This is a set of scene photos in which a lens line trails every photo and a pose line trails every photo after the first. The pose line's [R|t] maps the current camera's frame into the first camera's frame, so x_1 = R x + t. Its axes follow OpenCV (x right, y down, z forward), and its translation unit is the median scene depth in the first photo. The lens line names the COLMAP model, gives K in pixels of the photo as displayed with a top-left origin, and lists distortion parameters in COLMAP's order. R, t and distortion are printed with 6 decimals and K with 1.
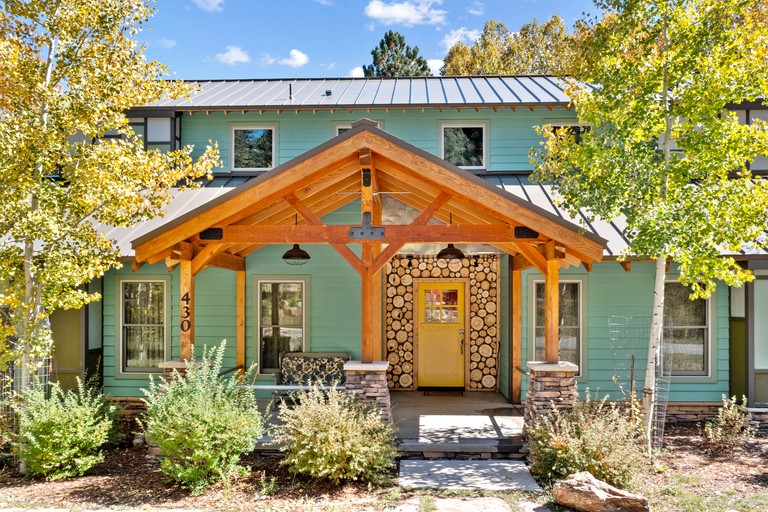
lens RADIAL K [[624.3, 0, 394.2], [0, 624.3, 302.2], [0, 0, 1]] dist [-0.008797, 0.003423]
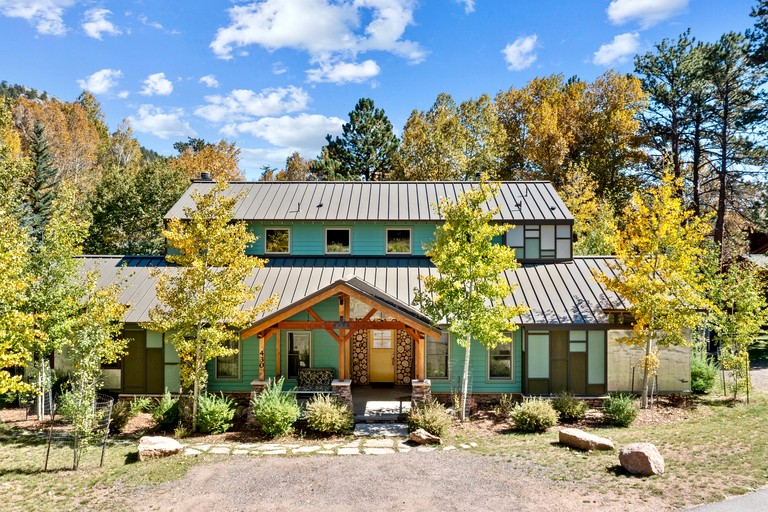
lens RADIAL K [[602.6, 0, 401.1], [0, 602.6, 256.3], [0, 0, 1]] dist [-0.001616, 0.001670]
pose [[0.998948, 0.004100, 0.045664, 0.054972], [-0.003815, 0.999973, -0.006314, -0.267567], [-0.045689, 0.006133, 0.998937, -0.939398]]
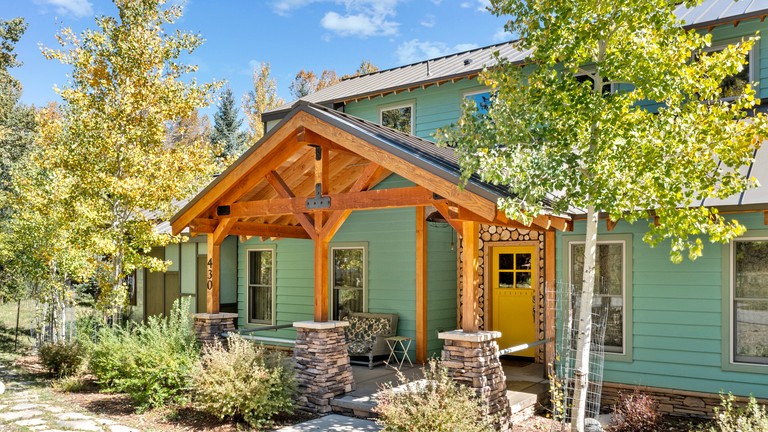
lens RADIAL K [[617.0, 0, 388.1], [0, 617.0, 264.4], [0, 0, 1]] dist [-0.002309, -0.000784]
pose [[0.831780, -0.001774, -0.555102, 0.499274], [-0.001428, 0.999985, -0.005336, 0.001889], [0.555103, 0.005230, 0.831765, 0.128689]]
